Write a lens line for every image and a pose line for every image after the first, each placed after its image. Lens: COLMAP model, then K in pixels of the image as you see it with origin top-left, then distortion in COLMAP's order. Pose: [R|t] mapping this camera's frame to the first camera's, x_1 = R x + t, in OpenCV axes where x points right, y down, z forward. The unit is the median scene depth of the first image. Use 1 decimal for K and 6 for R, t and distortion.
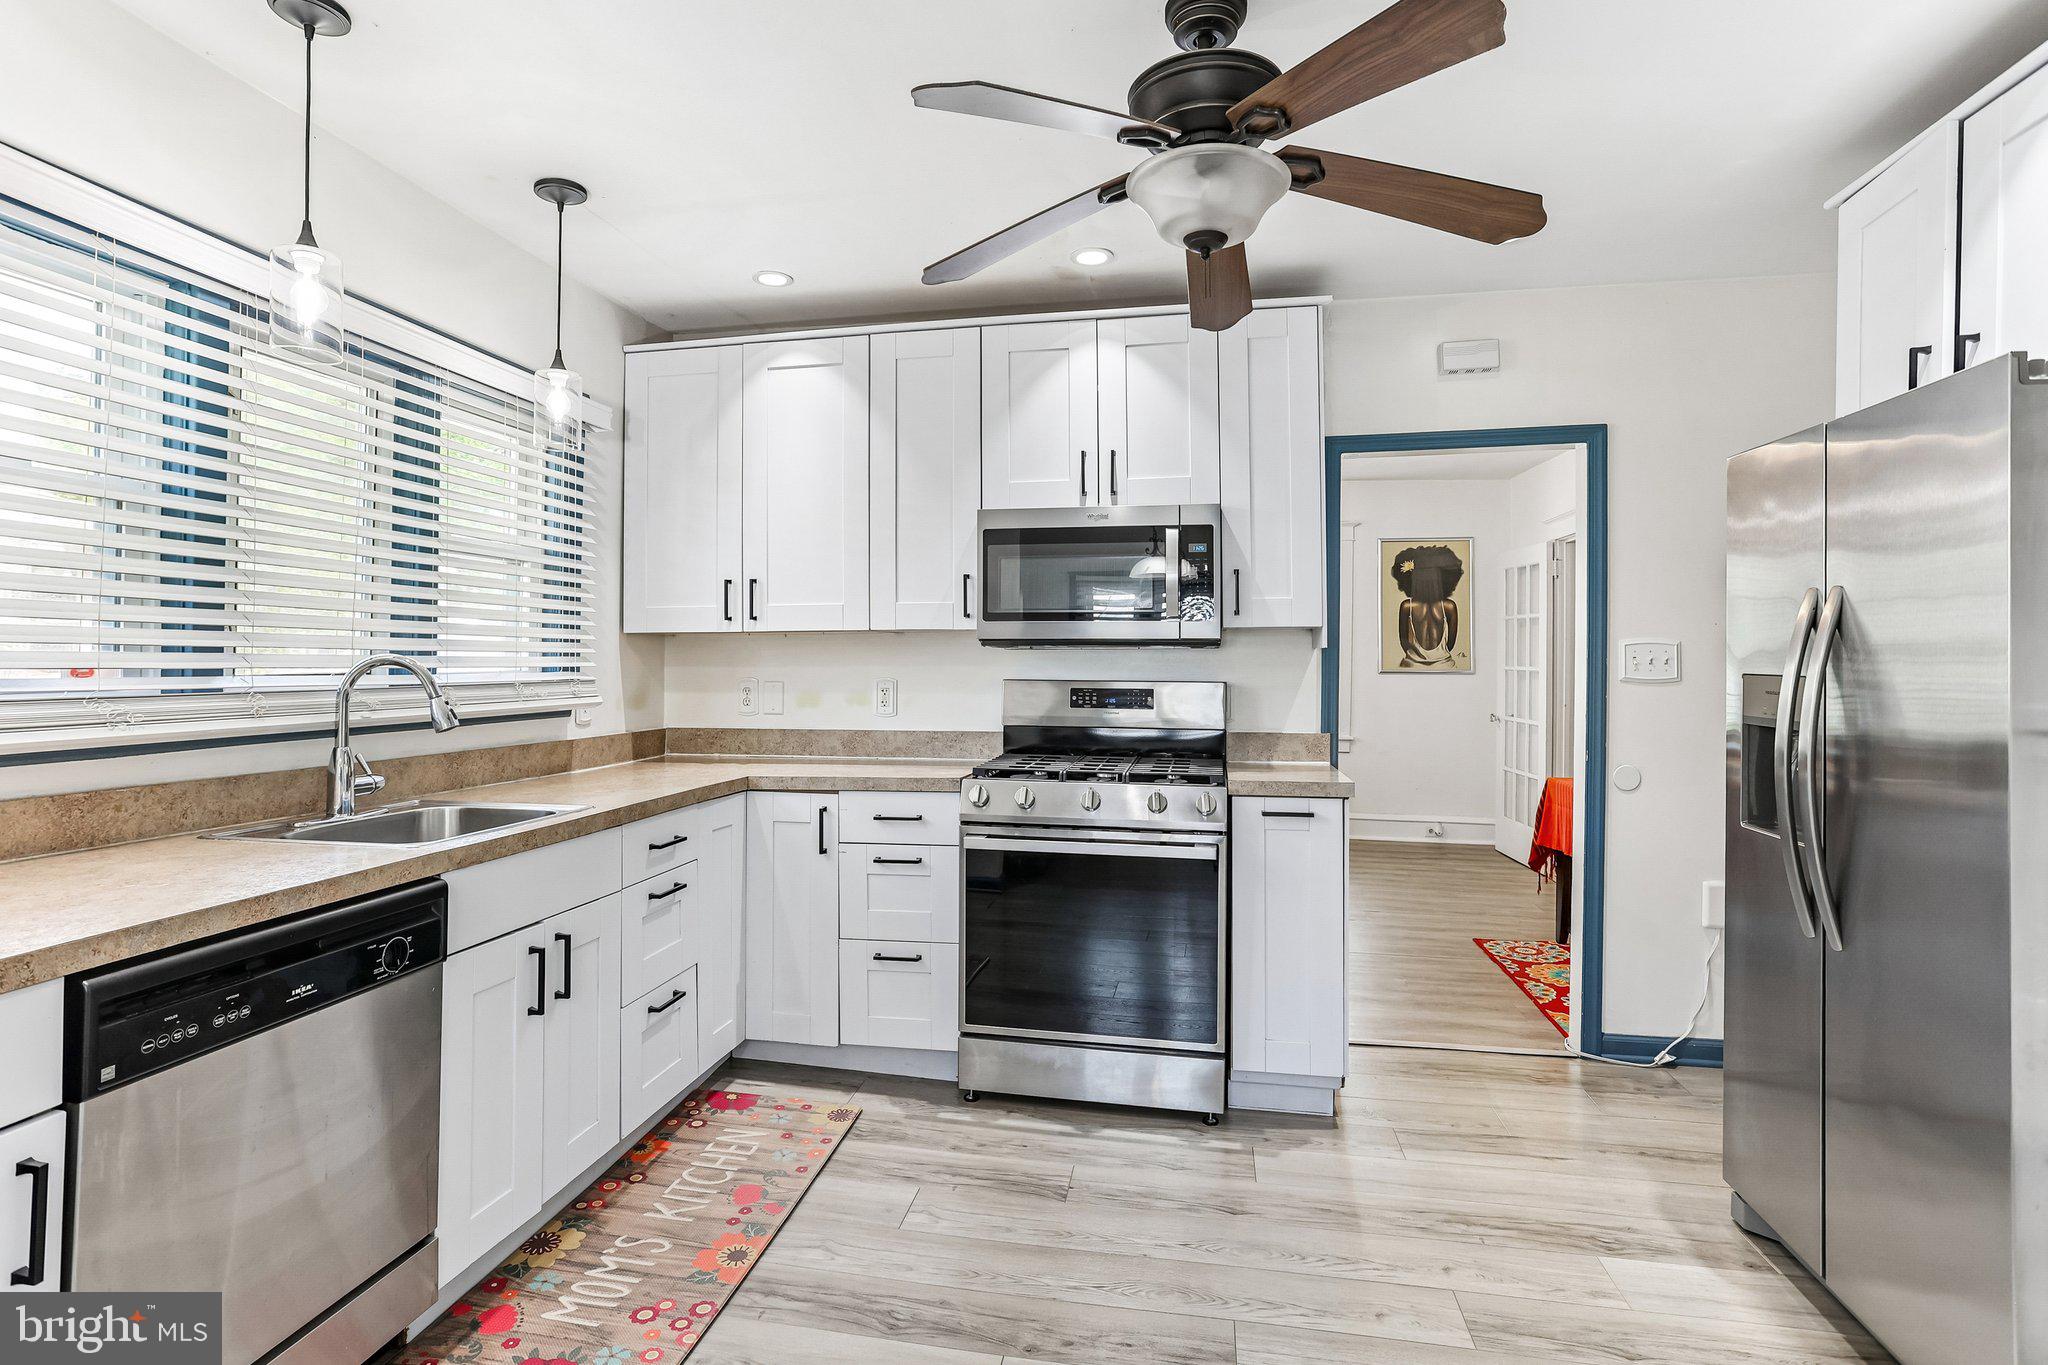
lens RADIAL K [[1018.7, 0, 1024.9], [0, 1018.7, 644.0], [0, 0, 1]] dist [-0.032930, 0.016798]
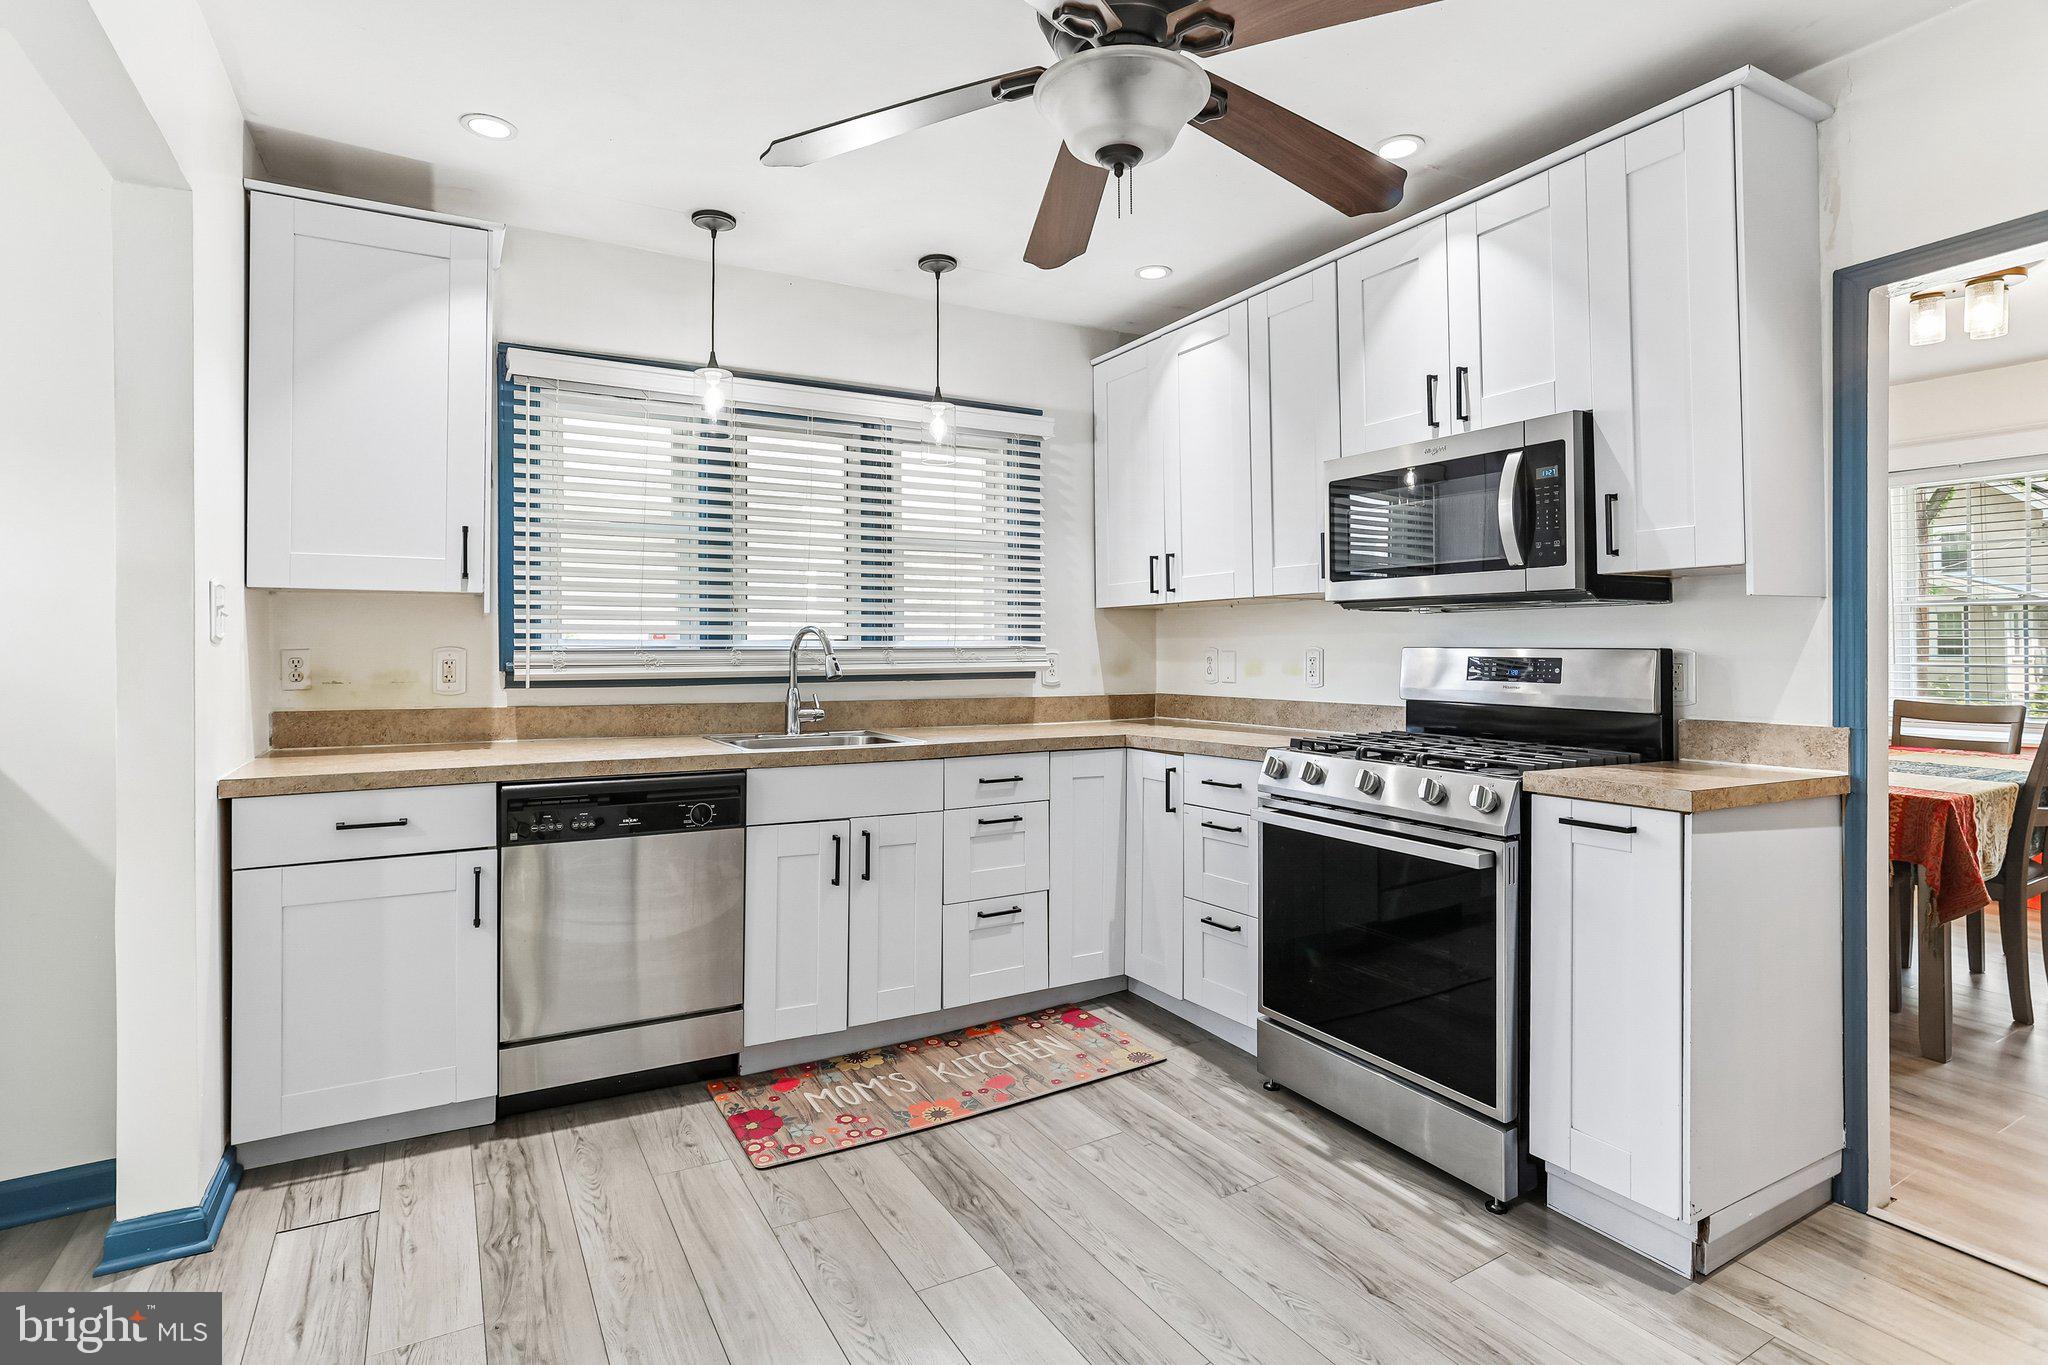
lens RADIAL K [[1018.7, 0, 975.3], [0, 1018.7, 628.4], [0, 0, 1]] dist [-0.032930, 0.016798]
pose [[0.637419, -0.017058, -0.770329, 0.536692], [0.016864, 0.999824, -0.008186, 0.025162], [0.770333, -0.007772, 0.637594, 0.201598]]
